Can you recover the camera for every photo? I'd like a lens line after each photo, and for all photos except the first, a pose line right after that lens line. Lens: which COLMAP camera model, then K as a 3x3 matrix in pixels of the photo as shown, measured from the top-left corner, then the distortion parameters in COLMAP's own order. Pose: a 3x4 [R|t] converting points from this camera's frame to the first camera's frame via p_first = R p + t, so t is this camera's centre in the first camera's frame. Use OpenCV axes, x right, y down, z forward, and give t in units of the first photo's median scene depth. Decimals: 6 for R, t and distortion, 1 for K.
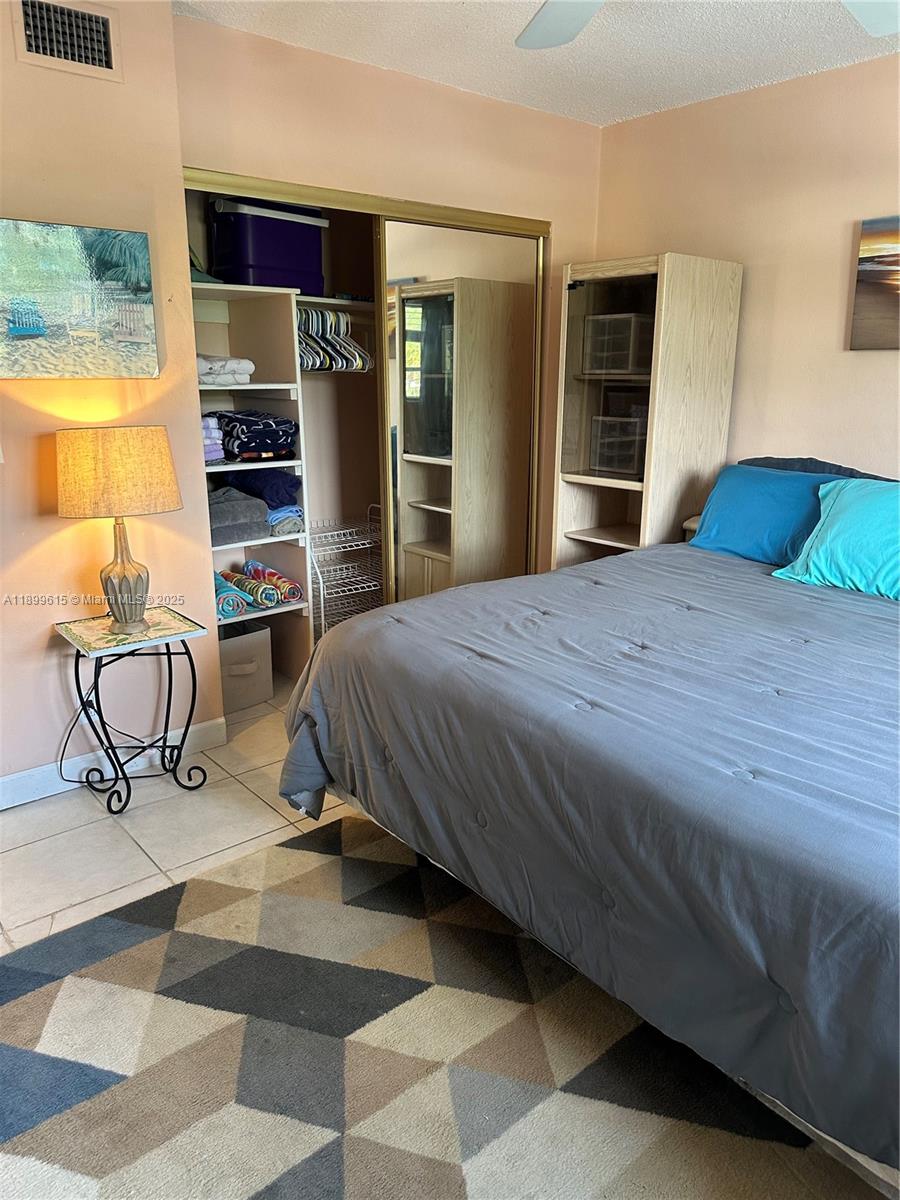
lens RADIAL K [[851.0, 0, 450.0], [0, 851.0, 600.0], [0, 0, 1]] dist [0.056126, -0.064451]
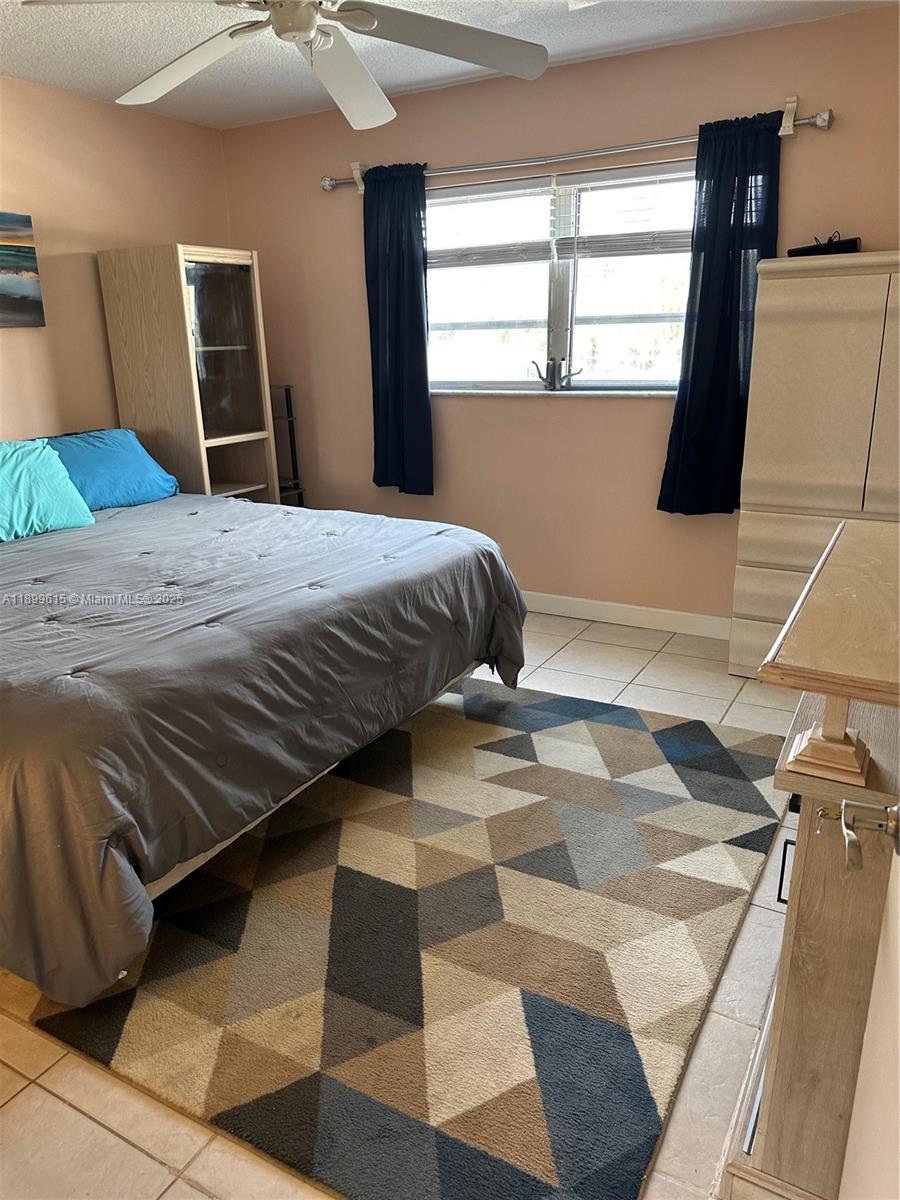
lens RADIAL K [[851.0, 0, 450.0], [0, 851.0, 600.0], [0, 0, 1]] dist [0.056126, -0.064451]
pose [[-0.352986, -0.280219, 0.892680, -1.033294], [0.264451, 0.885312, 0.382476, -0.292166], [-0.897478, 0.371079, -0.238399, 1.007265]]
